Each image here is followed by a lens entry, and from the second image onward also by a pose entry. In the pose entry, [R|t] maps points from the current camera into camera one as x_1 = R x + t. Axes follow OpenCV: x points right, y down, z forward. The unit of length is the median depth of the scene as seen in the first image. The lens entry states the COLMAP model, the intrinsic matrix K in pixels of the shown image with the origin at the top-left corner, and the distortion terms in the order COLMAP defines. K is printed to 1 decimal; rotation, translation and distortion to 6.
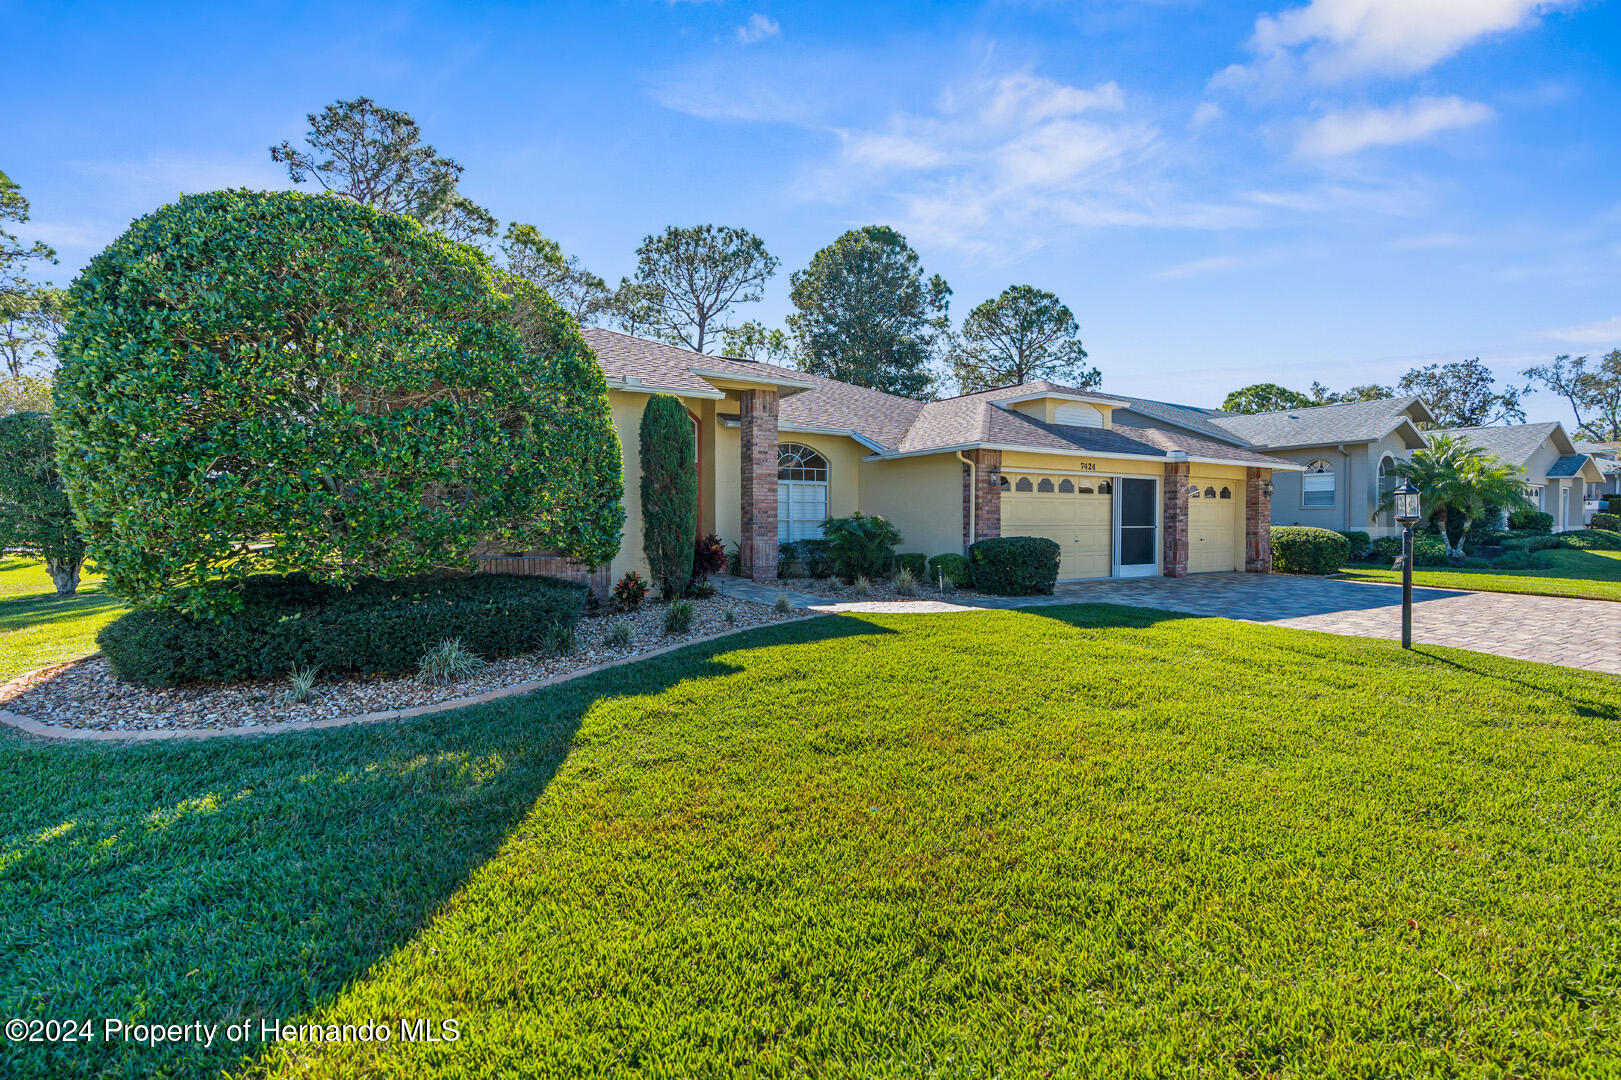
lens RADIAL K [[740.0, 0, 810.2], [0, 740.0, 535.1], [0, 0, 1]] dist [0.000878, 0.000417]
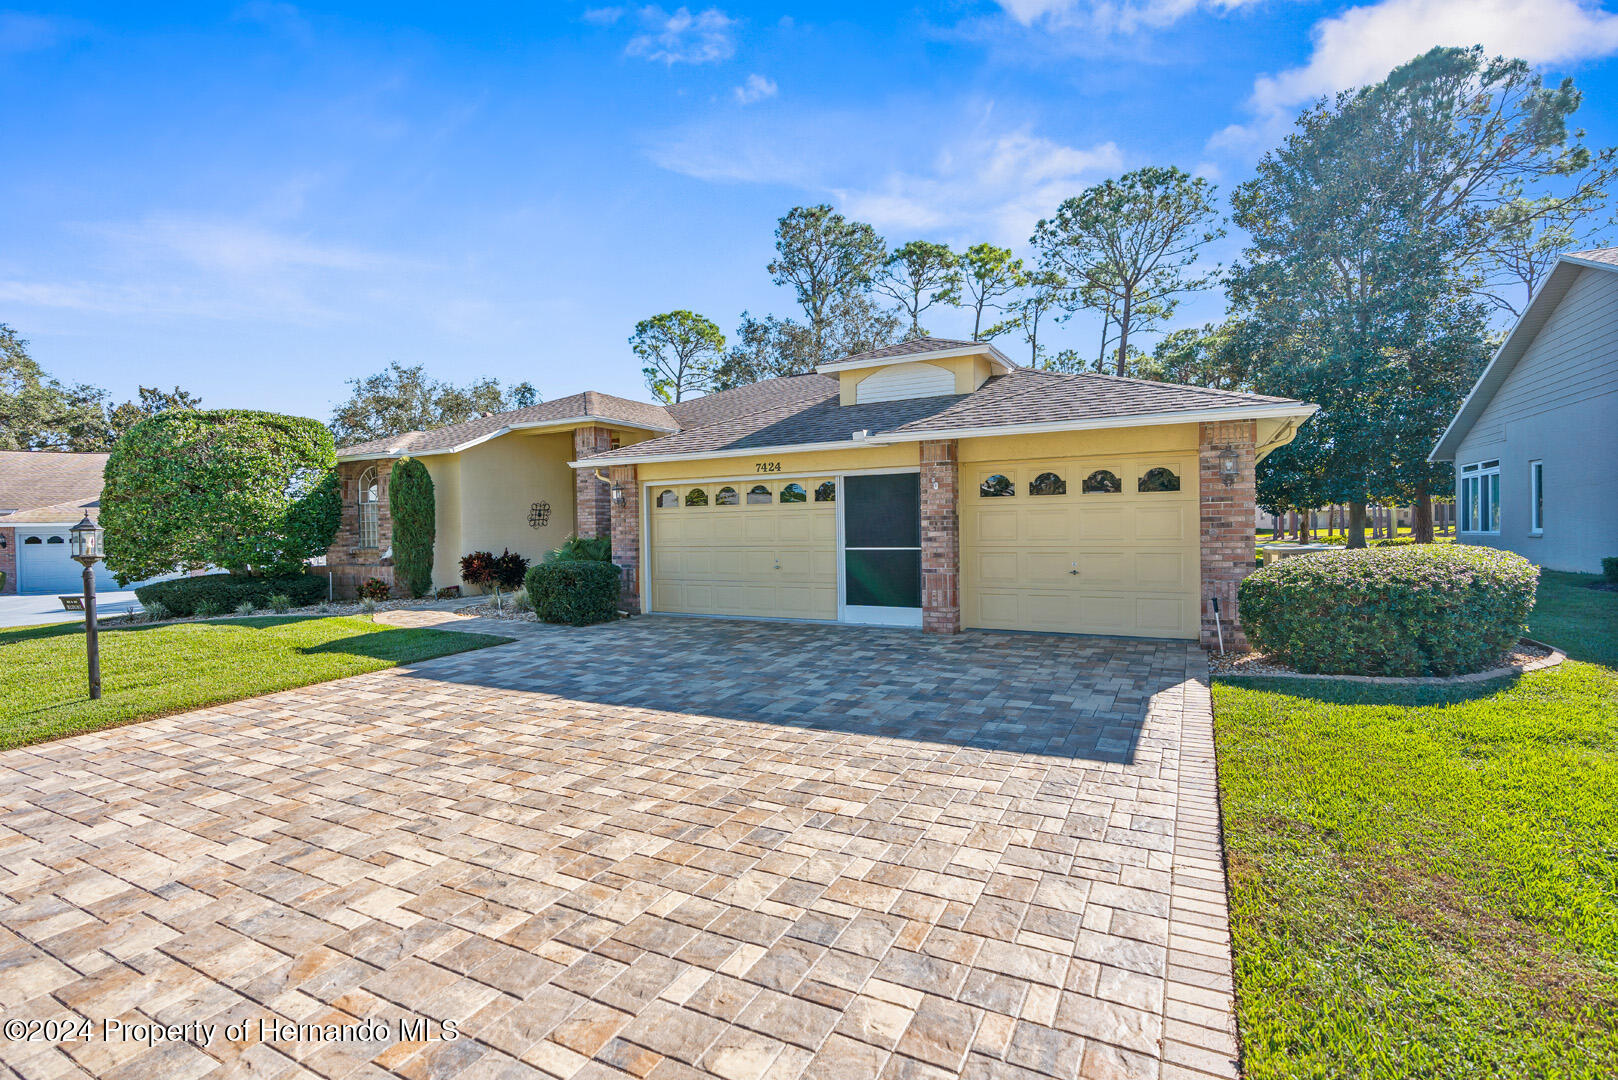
lens RADIAL K [[738.7, 0, 809.1], [0, 738.7, 538.6], [0, 0, 1]] dist [0.000878, 0.000417]
pose [[0.503026, 0.003638, -0.864264, 0.995825], [0.000296, 0.999990, 0.004382, -0.022865], [0.864271, -0.002460, 0.503020, 0.635051]]
